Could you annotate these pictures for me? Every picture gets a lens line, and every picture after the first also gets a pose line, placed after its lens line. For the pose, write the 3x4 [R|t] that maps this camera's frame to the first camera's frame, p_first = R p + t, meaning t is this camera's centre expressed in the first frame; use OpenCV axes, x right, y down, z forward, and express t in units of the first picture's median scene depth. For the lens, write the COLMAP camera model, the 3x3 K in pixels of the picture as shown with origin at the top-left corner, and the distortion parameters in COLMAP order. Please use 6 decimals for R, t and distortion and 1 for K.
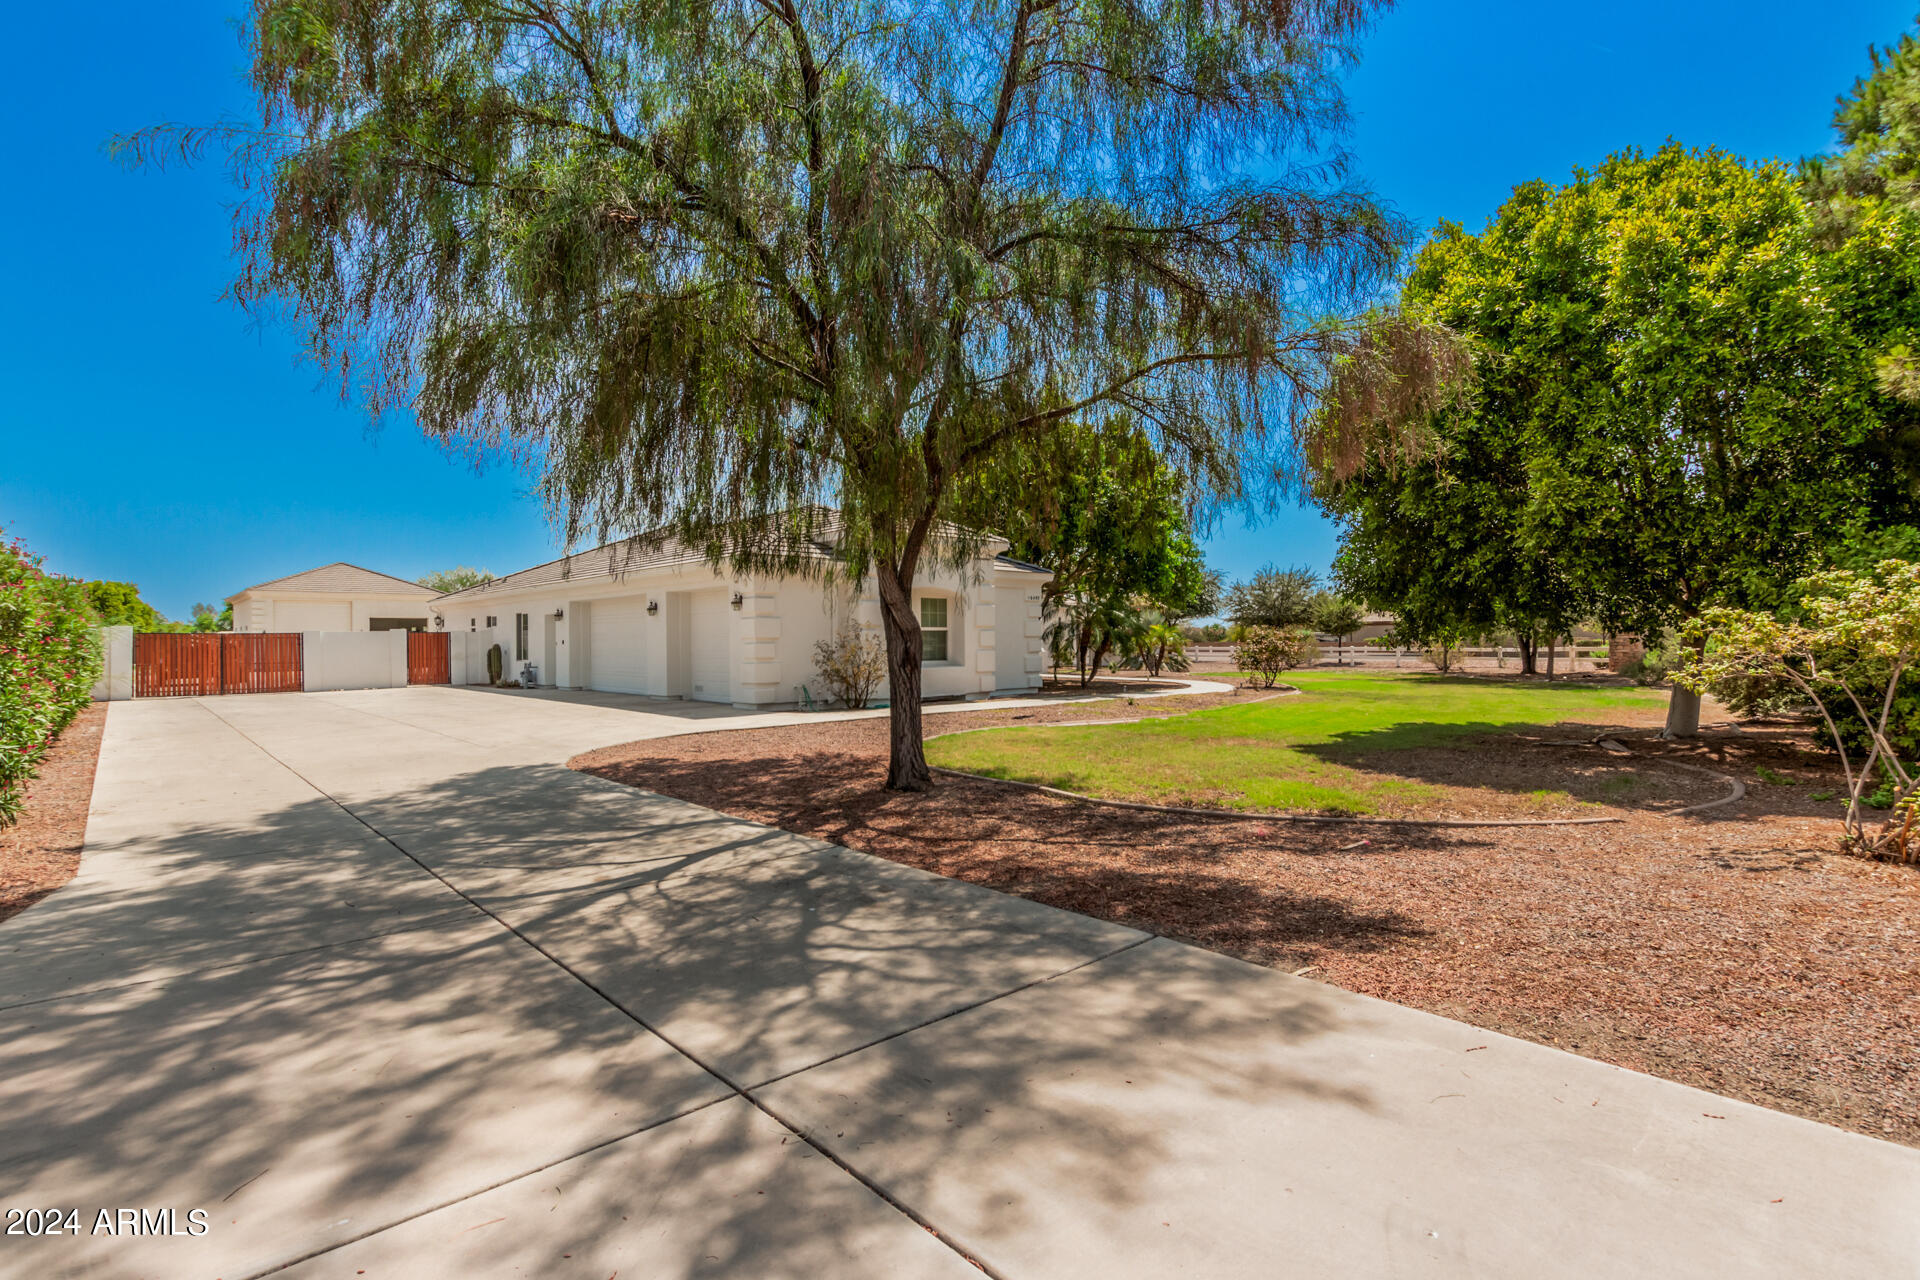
lens RADIAL K [[887.9, 0, 967.8], [0, 887.9, 642.3], [0, 0, 1]] dist [0.003670, -0.002961]
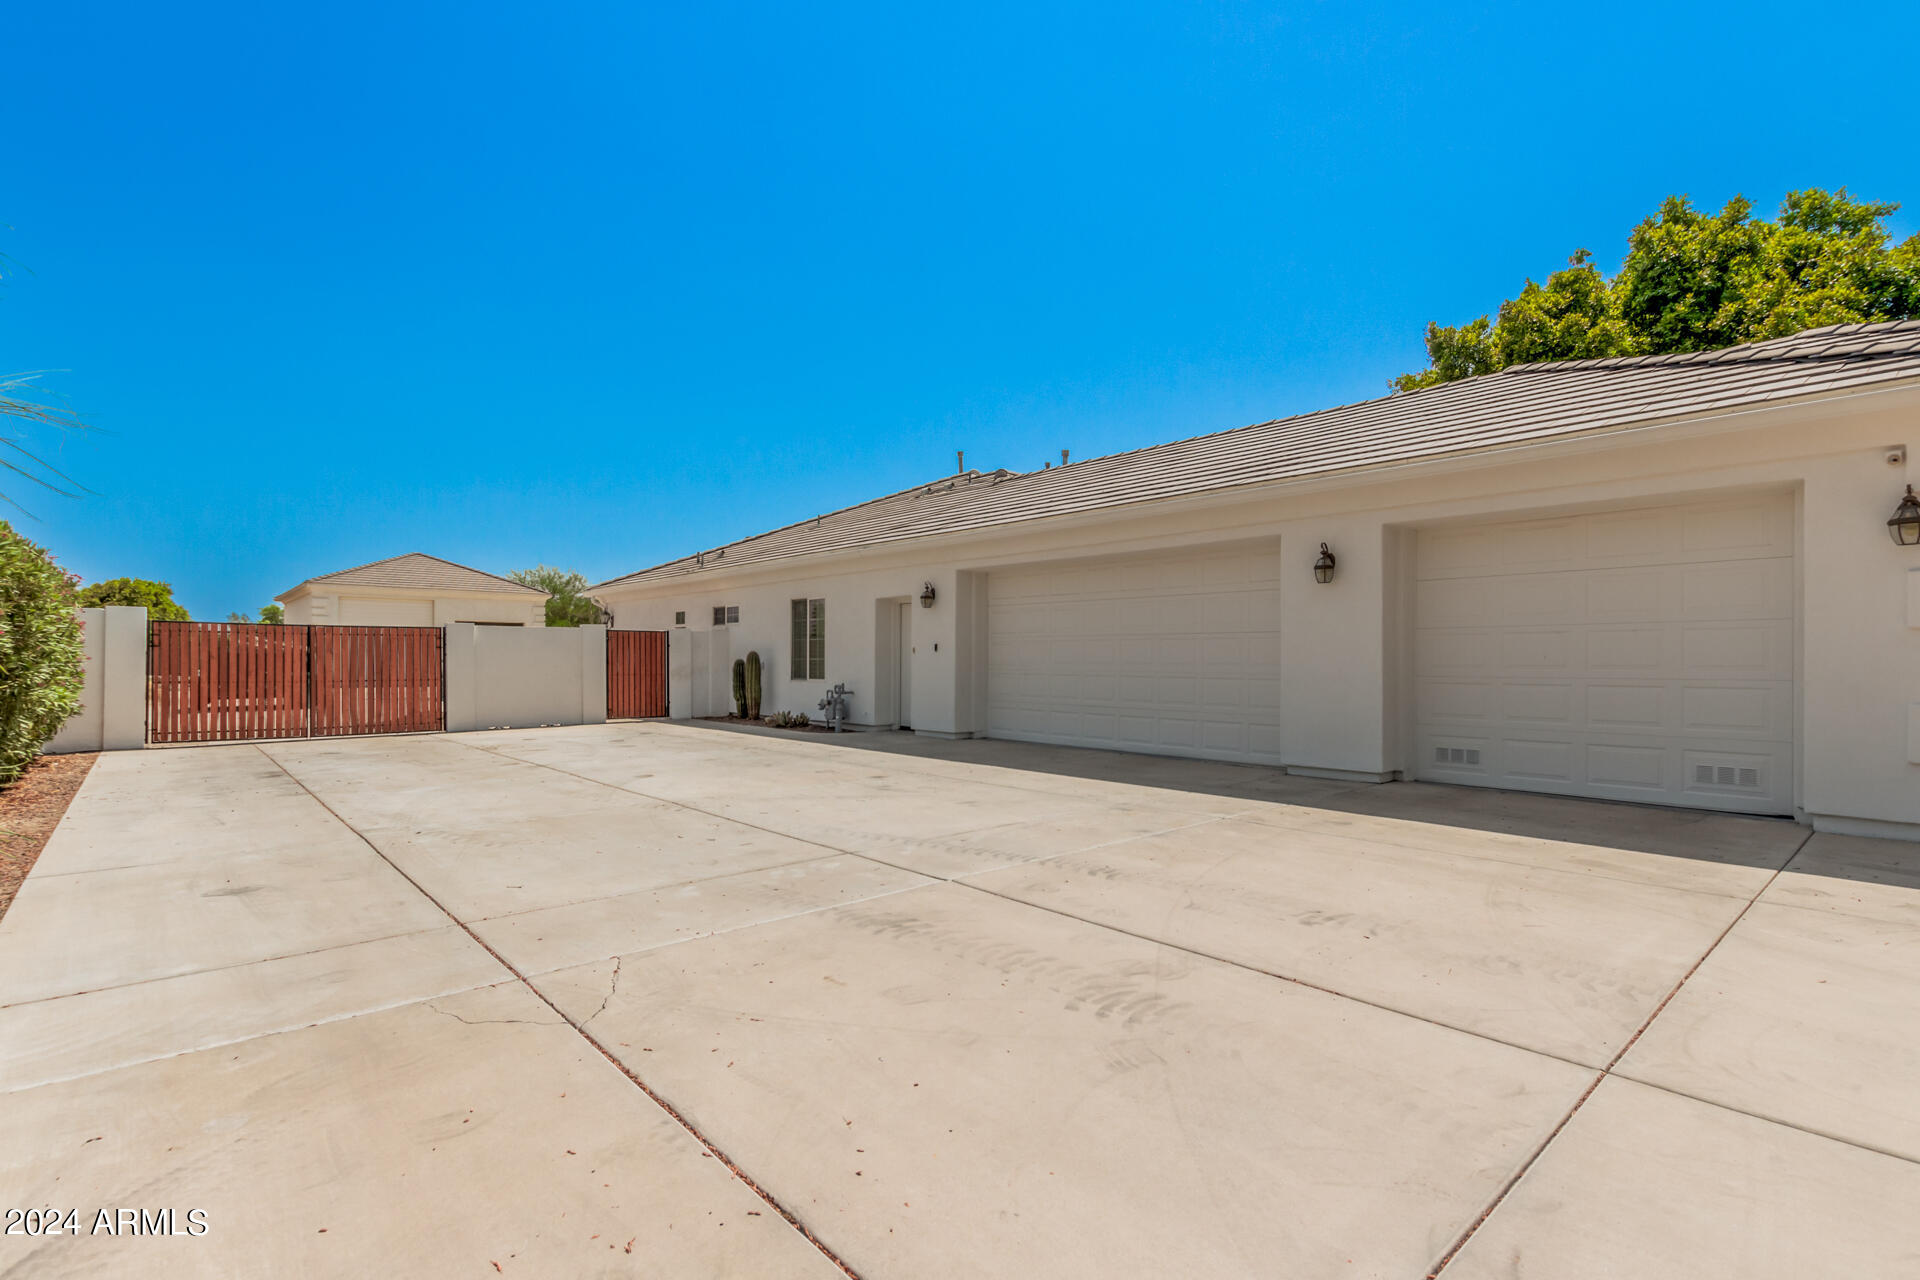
lens RADIAL K [[887.9, 0, 956.5], [0, 887.9, 652.8], [0, 0, 1]] dist [0.003670, -0.002961]
pose [[0.999520, 0.011504, -0.028749, -0.385483], [-0.011839, 0.999864, -0.011515, 0.007974], [0.028613, 0.011850, 0.999520, 0.421697]]
